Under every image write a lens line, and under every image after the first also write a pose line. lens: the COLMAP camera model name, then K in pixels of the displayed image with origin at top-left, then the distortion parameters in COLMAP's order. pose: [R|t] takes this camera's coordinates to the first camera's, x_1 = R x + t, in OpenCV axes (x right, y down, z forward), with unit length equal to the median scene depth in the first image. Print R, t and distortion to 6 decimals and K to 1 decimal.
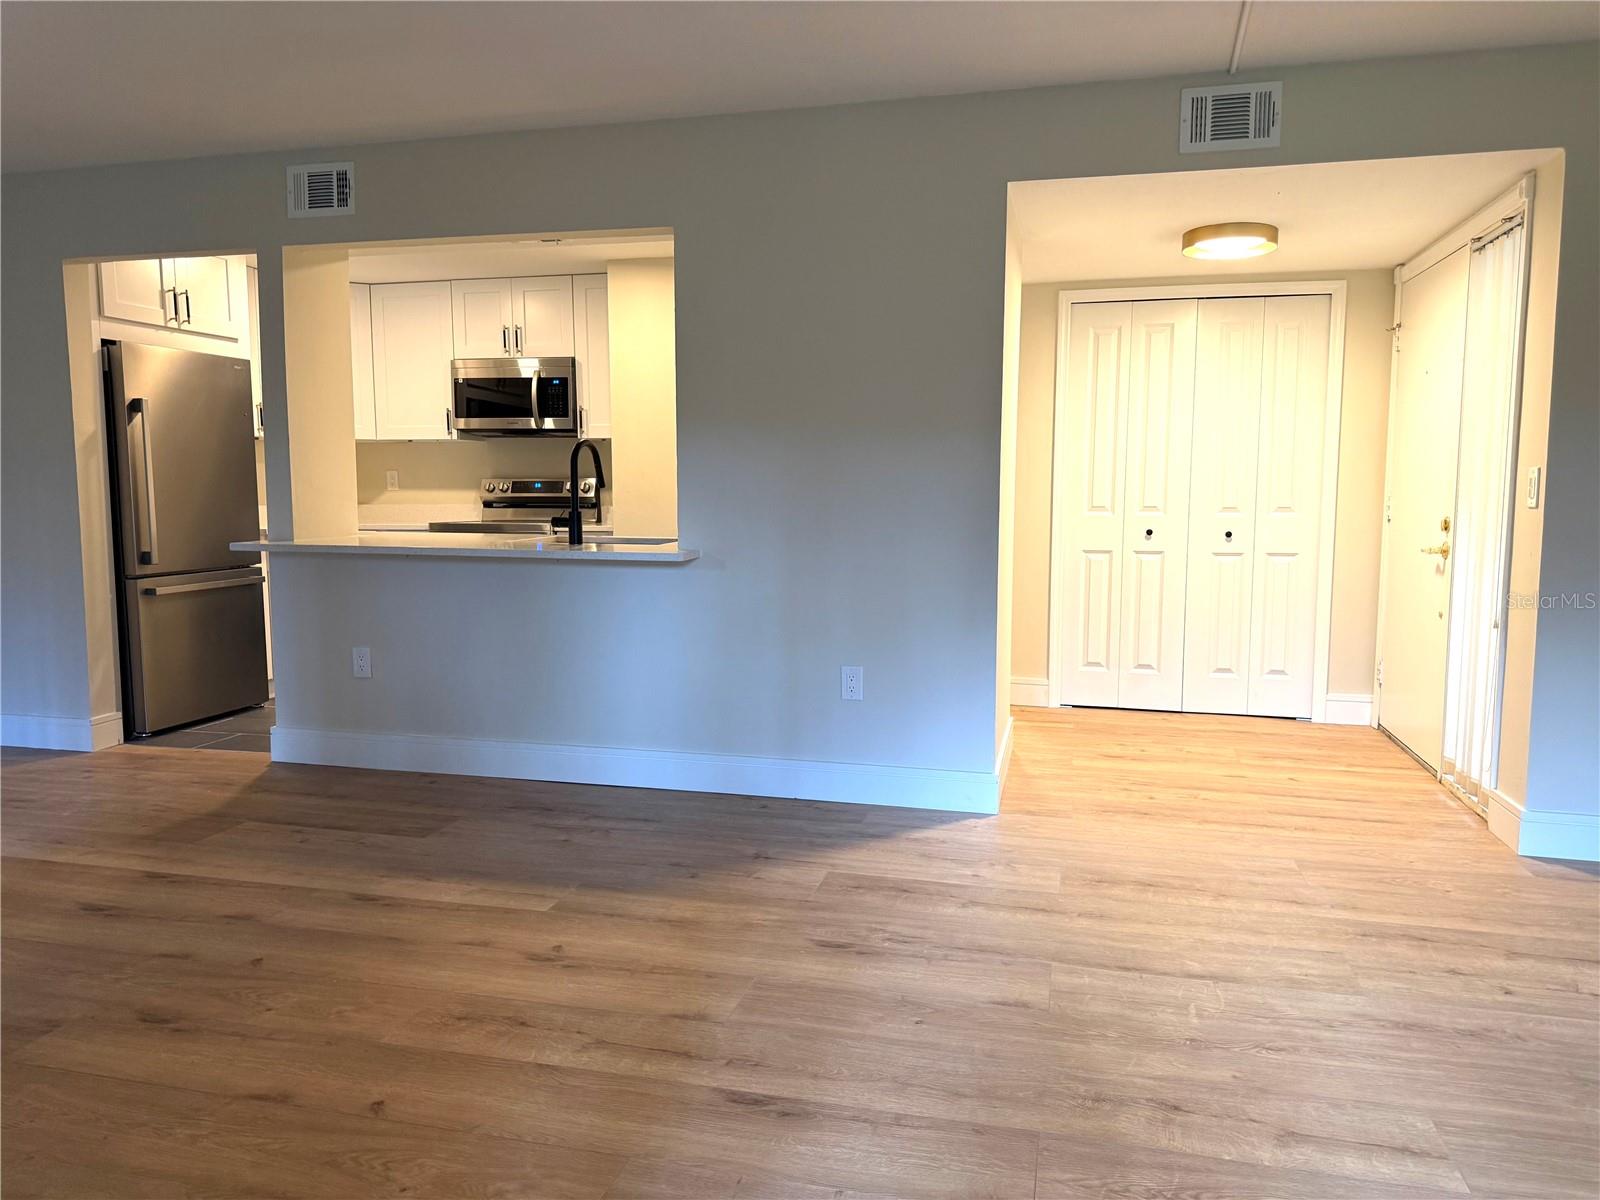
lens RADIAL K [[1126.8, 0, 798.1], [0, 1126.8, 605.8], [0, 0, 1]] dist [0.081869, -0.110141]
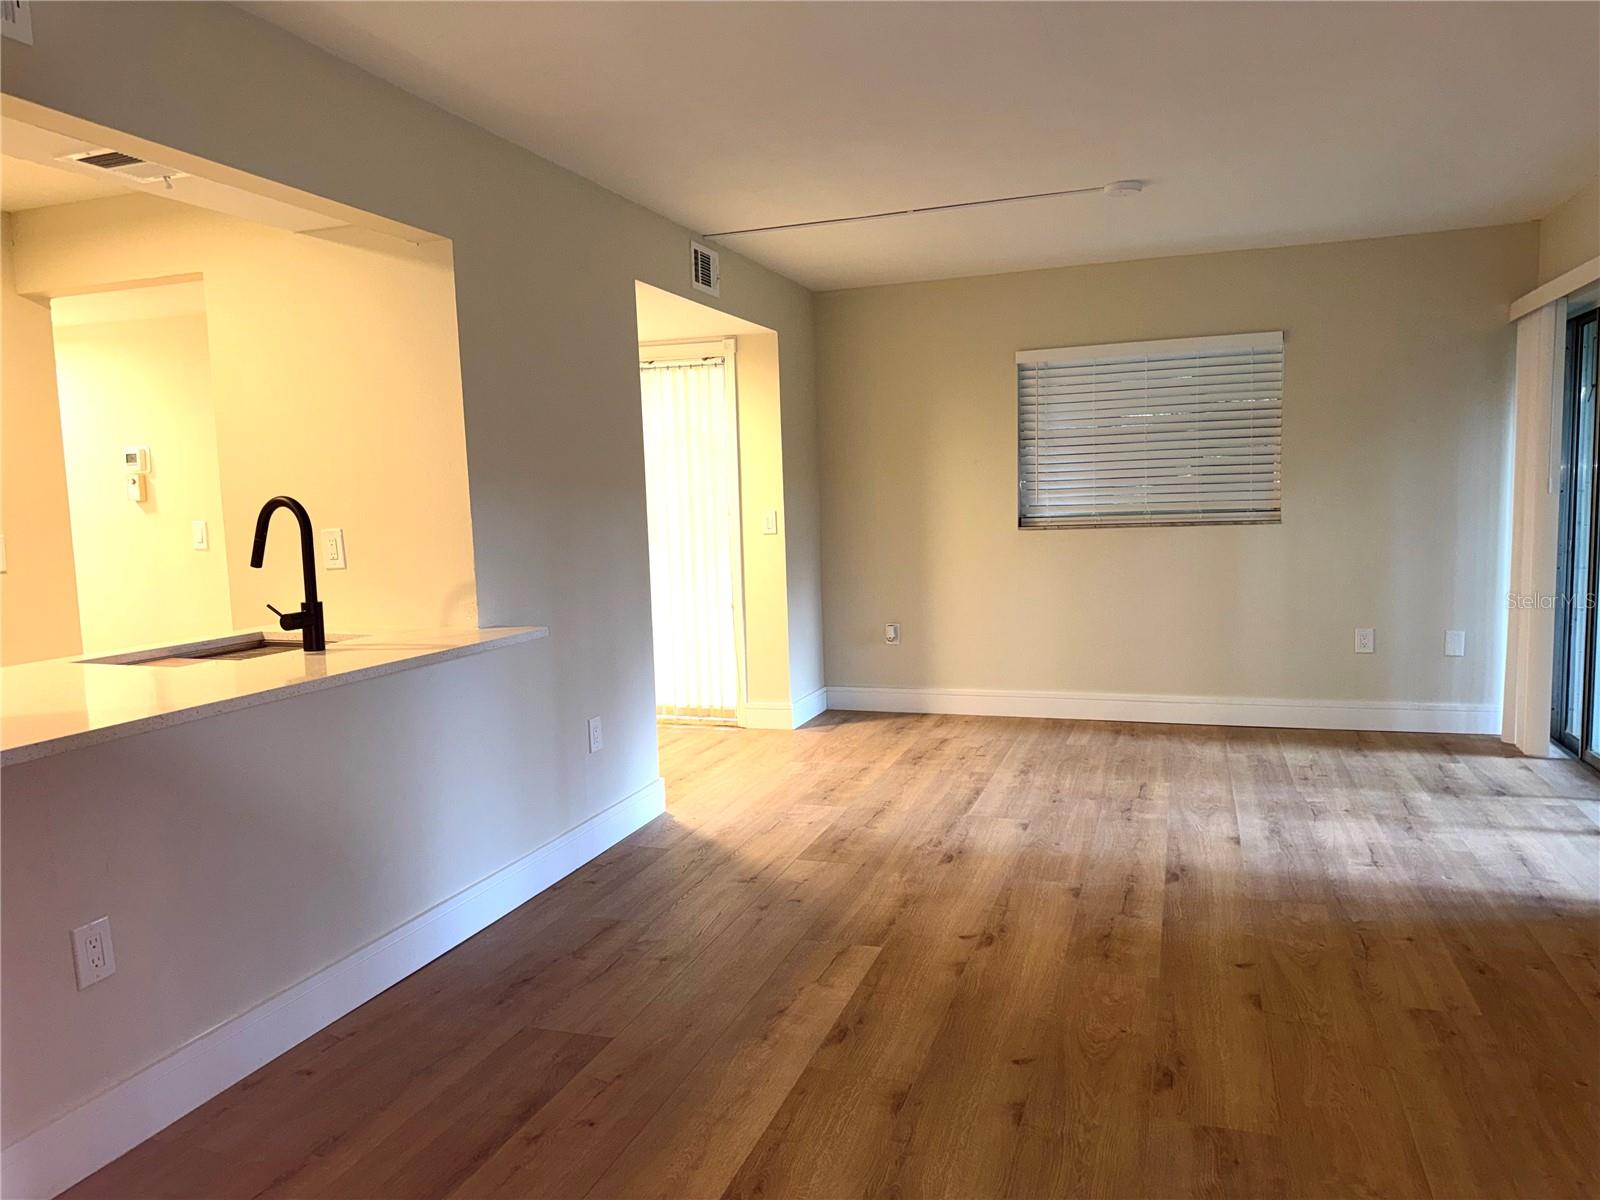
lens RADIAL K [[1126.8, 0, 798.1], [0, 1126.8, 605.8], [0, 0, 1]] dist [0.081869, -0.110141]
pose [[0.083019, -0.107830, 0.990697, -1.011386], [0.136706, 0.985963, 0.095859, -0.127176], [-0.987127, 0.127476, 0.096594, 0.764826]]
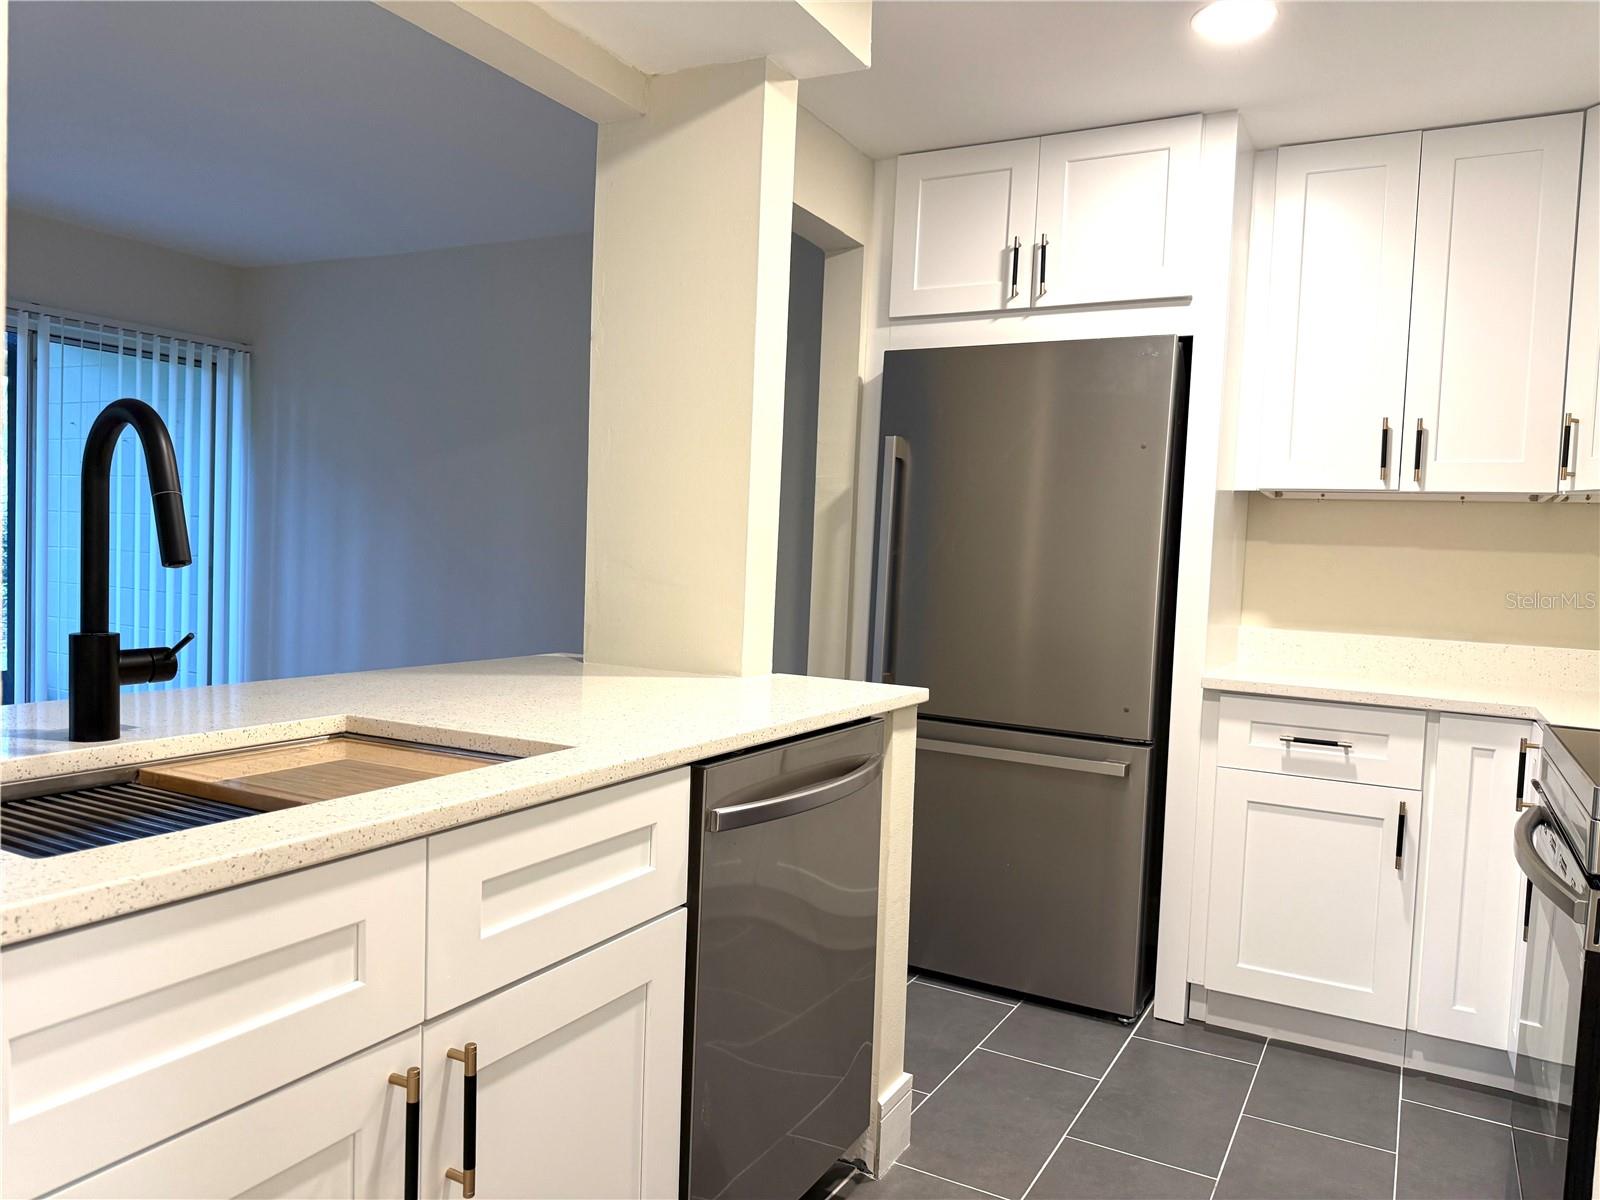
lens RADIAL K [[1126.8, 0, 798.1], [0, 1126.8, 605.8], [0, 0, 1]] dist [0.081869, -0.110141]
pose [[-0.244711, 0.036930, -0.968892, 0.070015], [-0.145252, 0.986602, 0.074291, -0.169294], [0.958654, 0.158914, -0.236069, 1.486636]]
